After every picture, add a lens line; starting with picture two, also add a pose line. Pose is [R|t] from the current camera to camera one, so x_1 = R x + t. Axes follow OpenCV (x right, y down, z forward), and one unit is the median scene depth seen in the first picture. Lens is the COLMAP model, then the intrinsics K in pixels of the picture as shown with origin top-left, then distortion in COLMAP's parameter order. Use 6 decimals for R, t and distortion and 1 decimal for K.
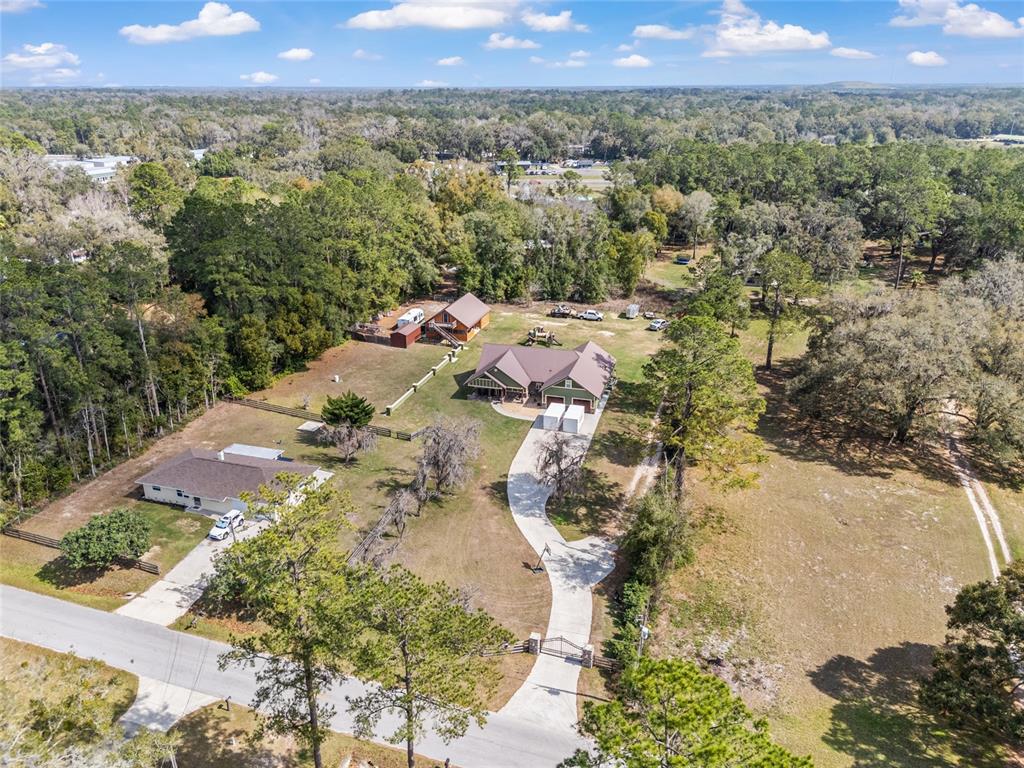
lens RADIAL K [[714.4, 0, 472.8], [0, 714.4, 367.4], [0, 0, 1]] dist [0.052827, -0.003228]
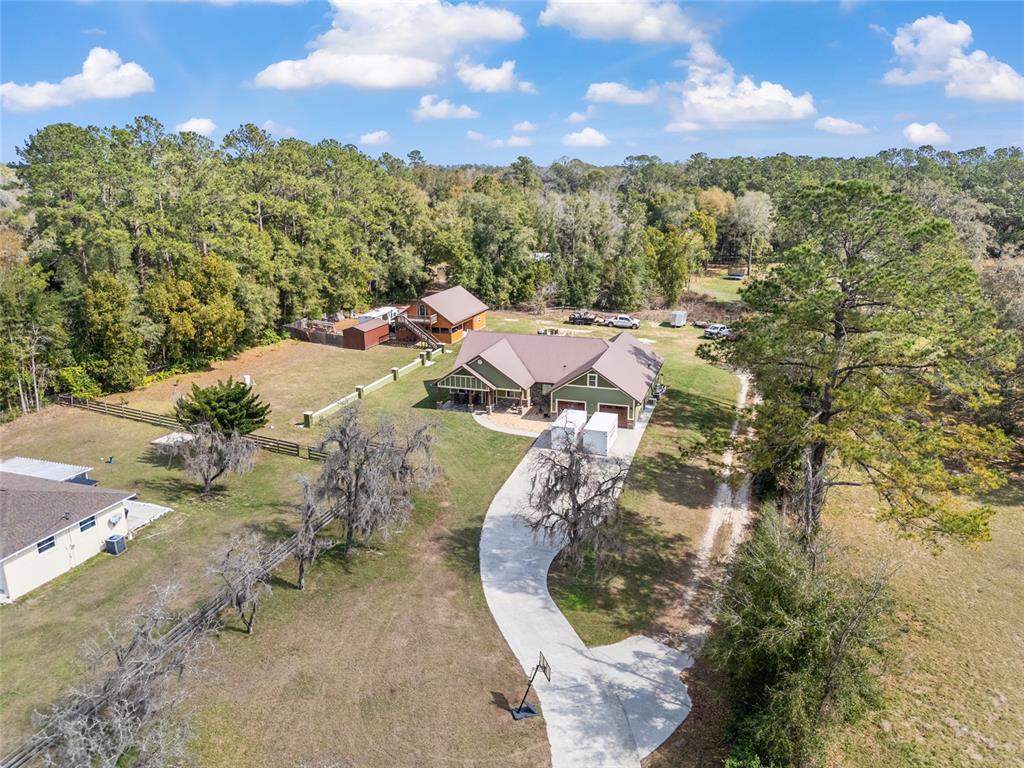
lens RADIAL K [[715.5, 0, 483.5], [0, 715.5, 383.1], [0, 0, 1]] dist [0.058017, -0.047895]
pose [[0.999714, 0.012572, -0.020349, 0.048702], [-0.014181, 0.996615, -0.080974, 0.075097], [0.019262, 0.081239, 0.996508, 0.353387]]
